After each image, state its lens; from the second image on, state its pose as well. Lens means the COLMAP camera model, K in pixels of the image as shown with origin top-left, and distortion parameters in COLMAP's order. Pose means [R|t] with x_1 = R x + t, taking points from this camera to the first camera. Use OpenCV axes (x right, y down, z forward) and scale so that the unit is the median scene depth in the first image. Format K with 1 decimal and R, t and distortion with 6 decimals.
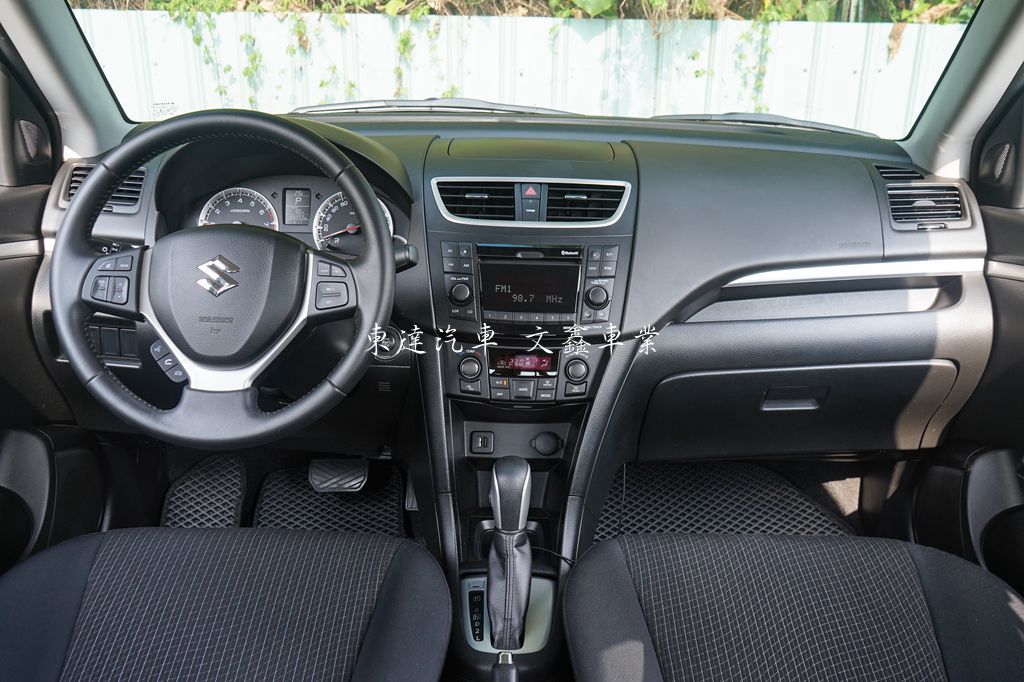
lens RADIAL K [[815.2, 0, 512.0], [0, 815.2, 341.0], [0, 0, 1]] dist [-0.025422, 0.010110]
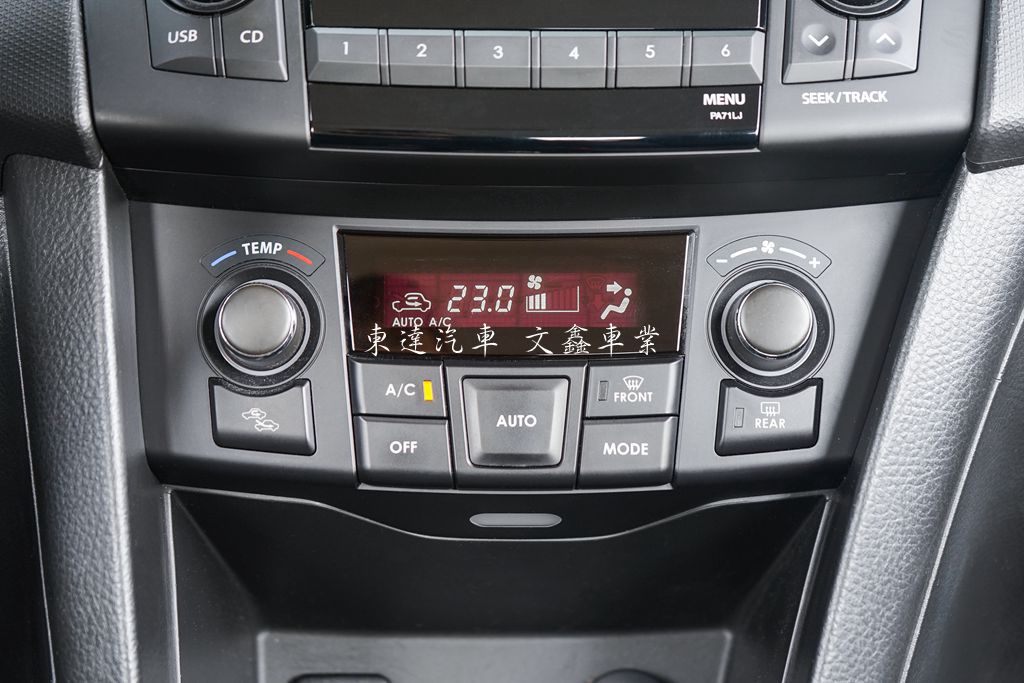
lens RADIAL K [[1754.1, 0, 512.0], [0, 1754.1, 341.5], [0, 0, 1]] dist [0.015769, 0.049997]
pose [[0.999827, -0.017512, 0.006249, 0.010283], [0.018361, 0.982846, -0.183514, 0.120927], [-0.002928, 0.183597, 0.982997, 0.558218]]
